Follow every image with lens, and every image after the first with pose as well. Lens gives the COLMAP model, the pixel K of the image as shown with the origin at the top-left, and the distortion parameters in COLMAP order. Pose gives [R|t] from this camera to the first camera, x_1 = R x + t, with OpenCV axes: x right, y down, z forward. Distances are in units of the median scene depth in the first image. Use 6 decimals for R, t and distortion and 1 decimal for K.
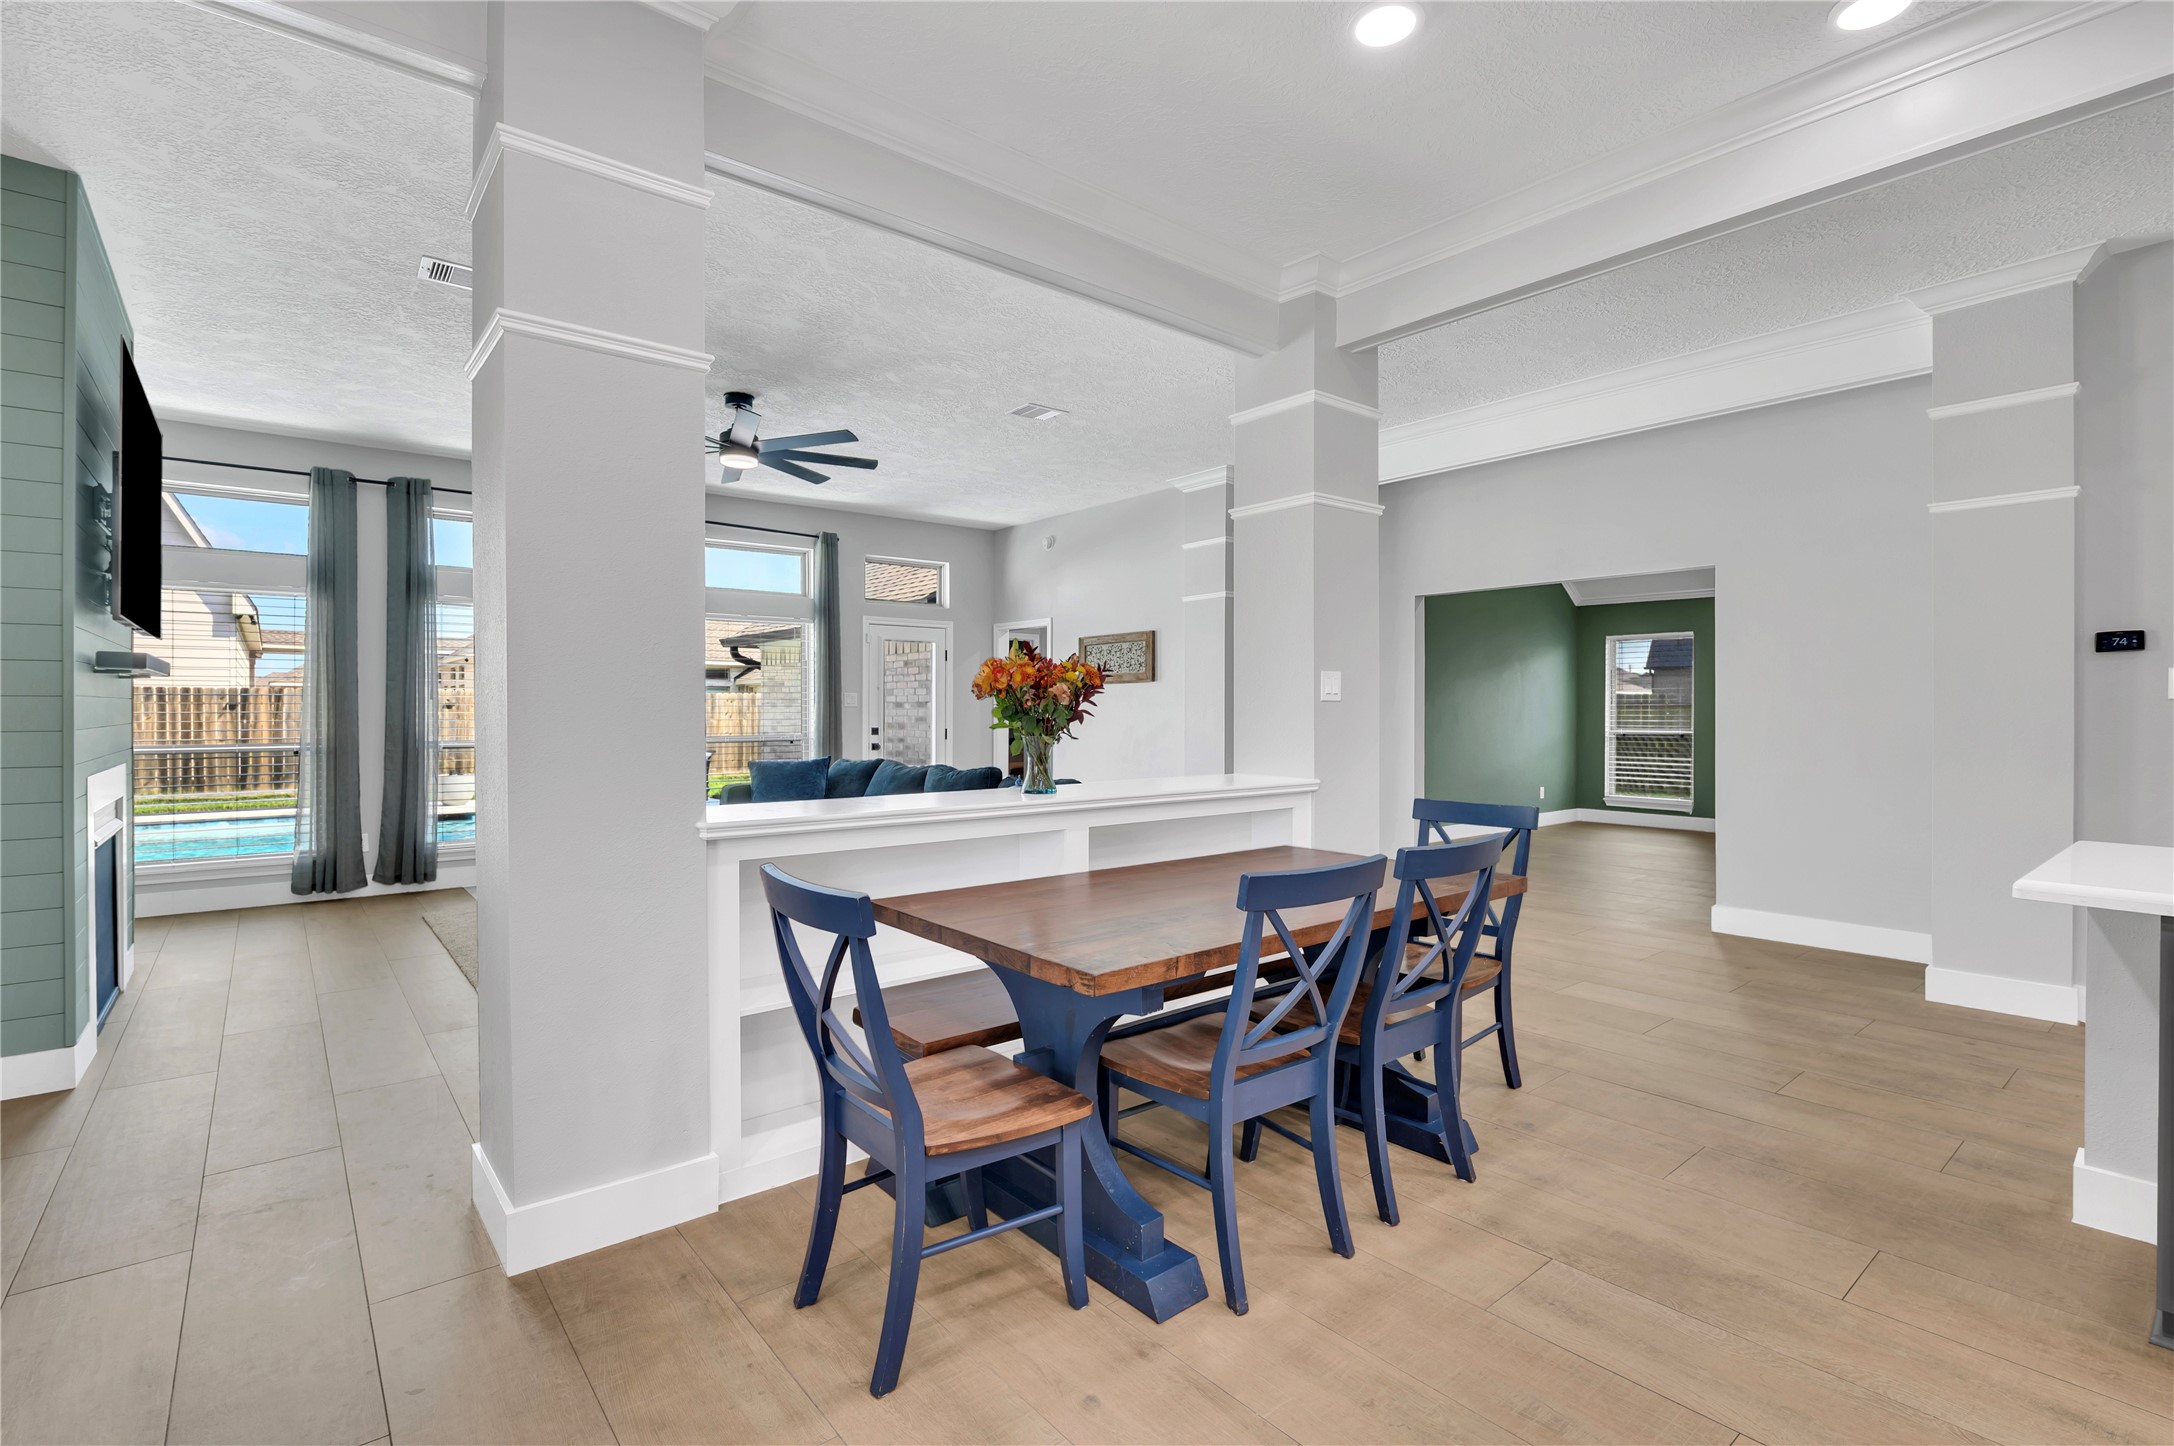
lens RADIAL K [[960.5, 0, 1087.0], [0, 960.5, 723.0], [0, 0, 1]] dist [-0.001202, -0.000179]
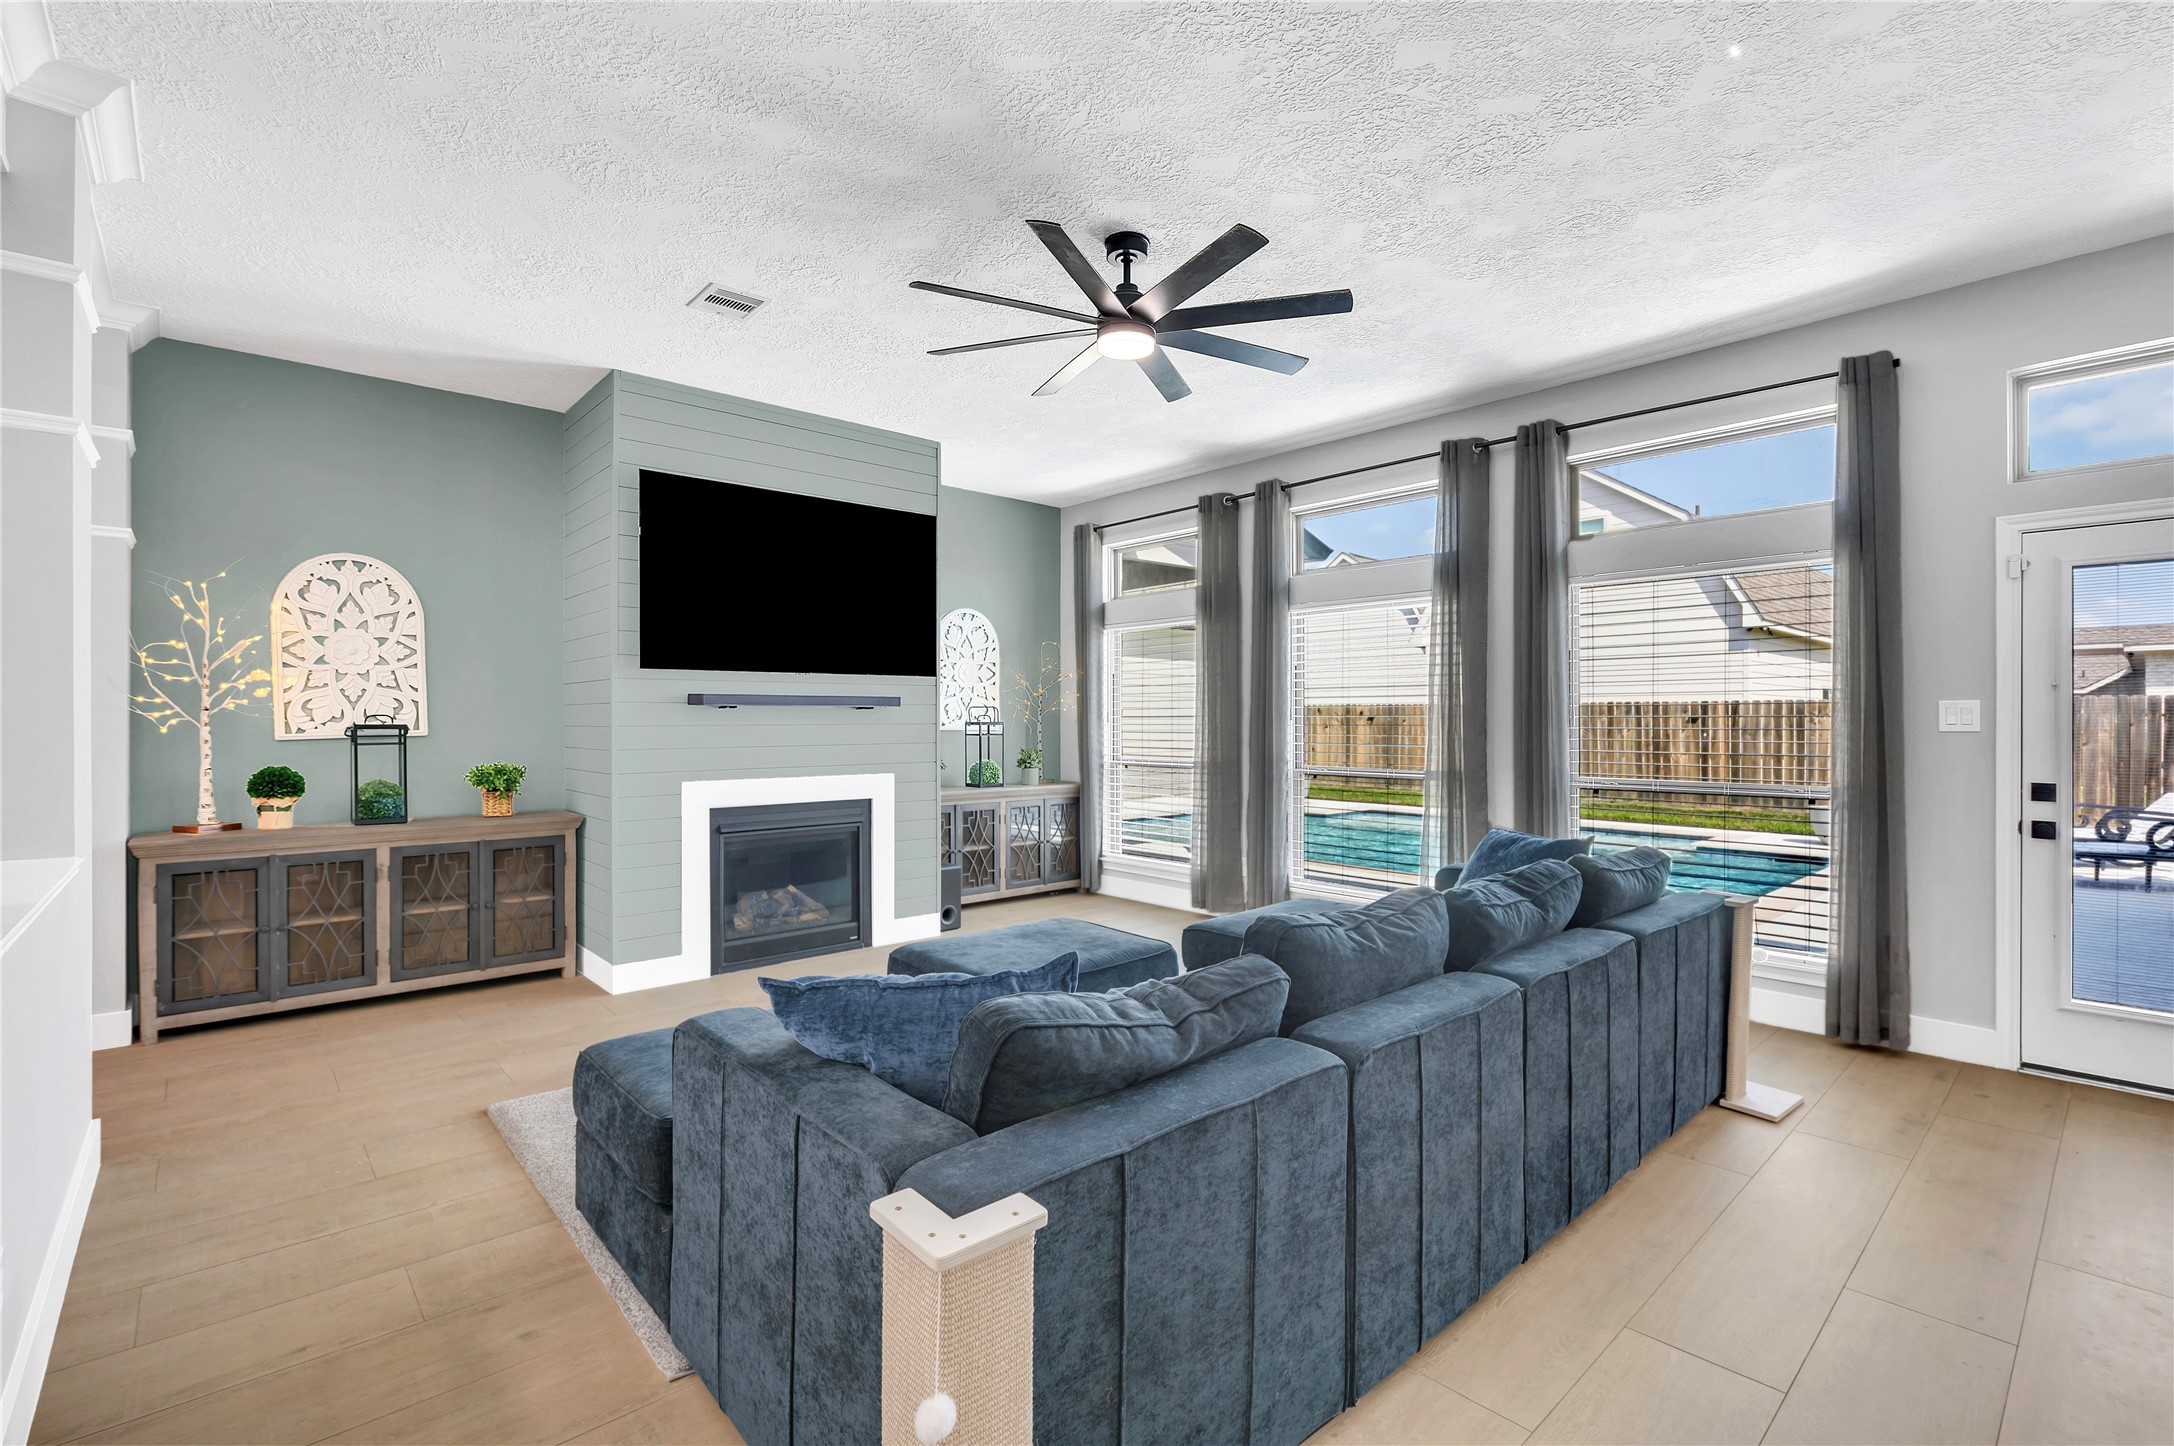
lens RADIAL K [[960.5, 0, 1087.0], [0, 960.5, 723.0], [0, 0, 1]] dist [-0.001202, -0.000179]
pose [[0.066573, 0.006020, -0.997763, 0.087167], [-0.016714, 0.999848, 0.004917, -0.008659], [0.997642, 0.016349, 0.066663, 0.303699]]
